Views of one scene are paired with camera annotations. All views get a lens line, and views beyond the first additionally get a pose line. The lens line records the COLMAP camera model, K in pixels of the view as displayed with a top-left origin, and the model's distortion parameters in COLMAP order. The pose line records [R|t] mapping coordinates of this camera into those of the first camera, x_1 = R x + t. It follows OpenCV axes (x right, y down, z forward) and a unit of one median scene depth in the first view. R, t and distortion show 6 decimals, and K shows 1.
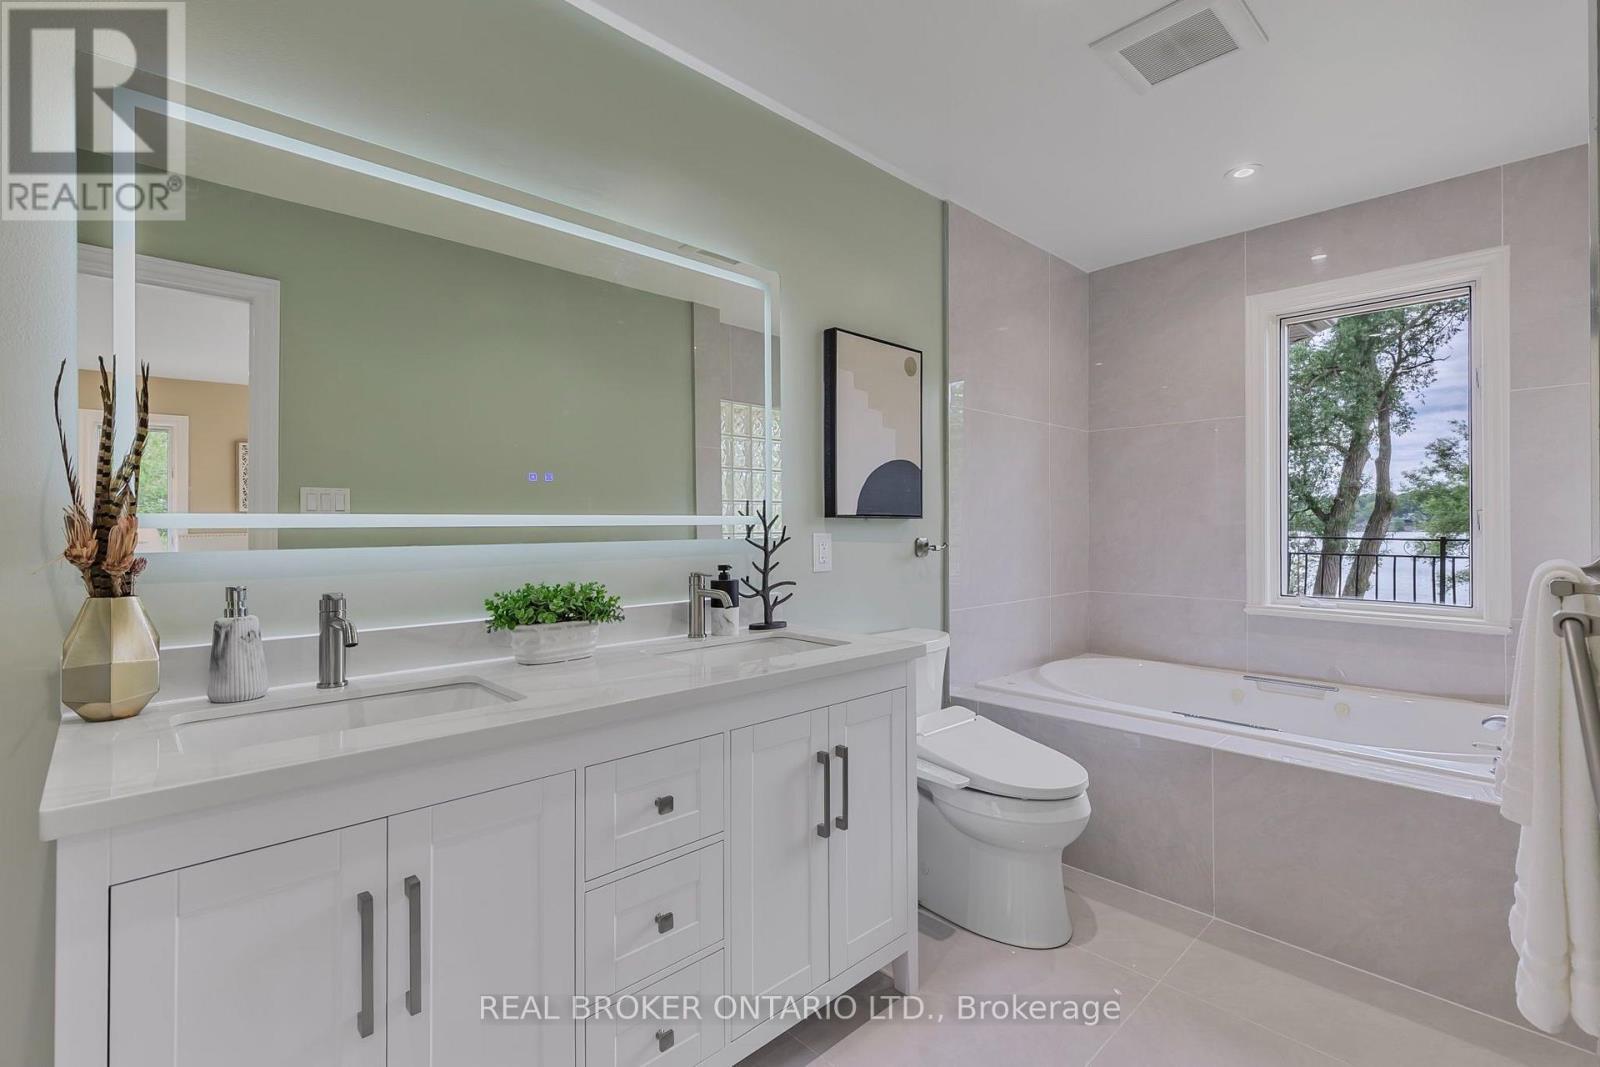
lens RADIAL K [[724.0, 0, 799.7], [0, 724.0, 531.7], [0, 0, 1]] dist [0.004484, -0.000684]
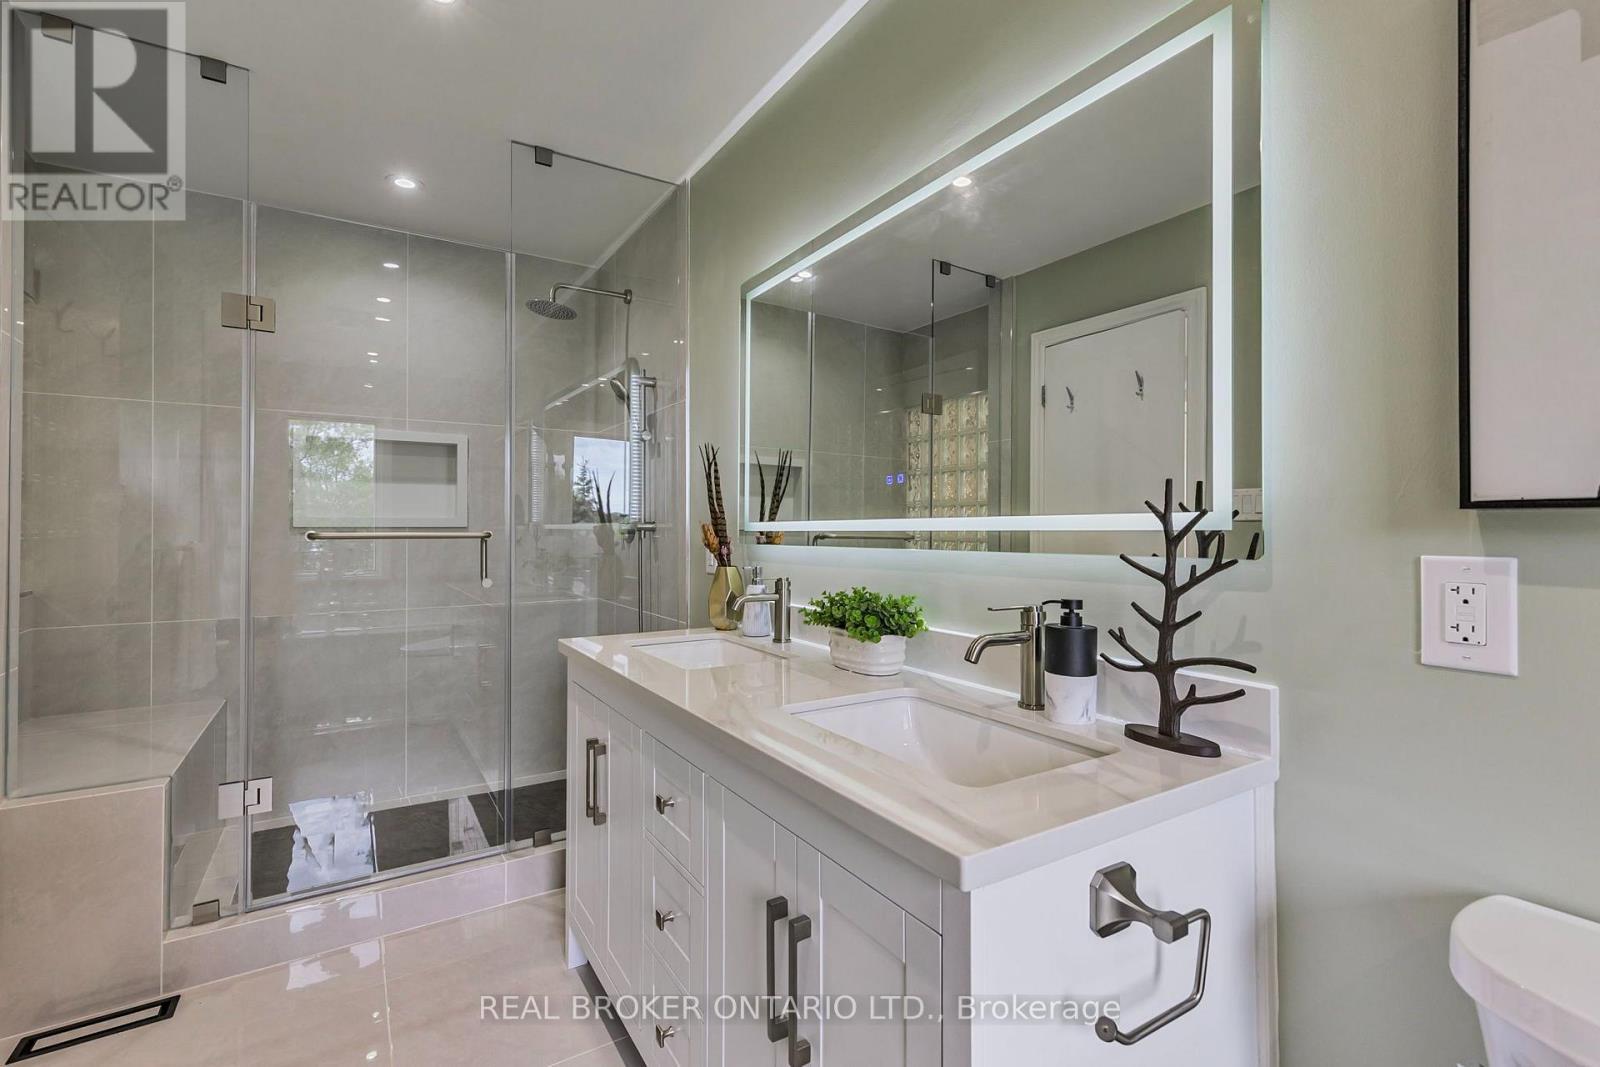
lens RADIAL K [[724.0, 0, 799.7], [0, 724.0, 526.5], [0, 0, 1]] dist [0.004484, -0.000684]
pose [[-0.217874, 0.007269, -0.975950, 0.480329], [0.005439, 0.999966, 0.006233, -0.016388], [0.975962, -0.003950, -0.217906, 0.871031]]
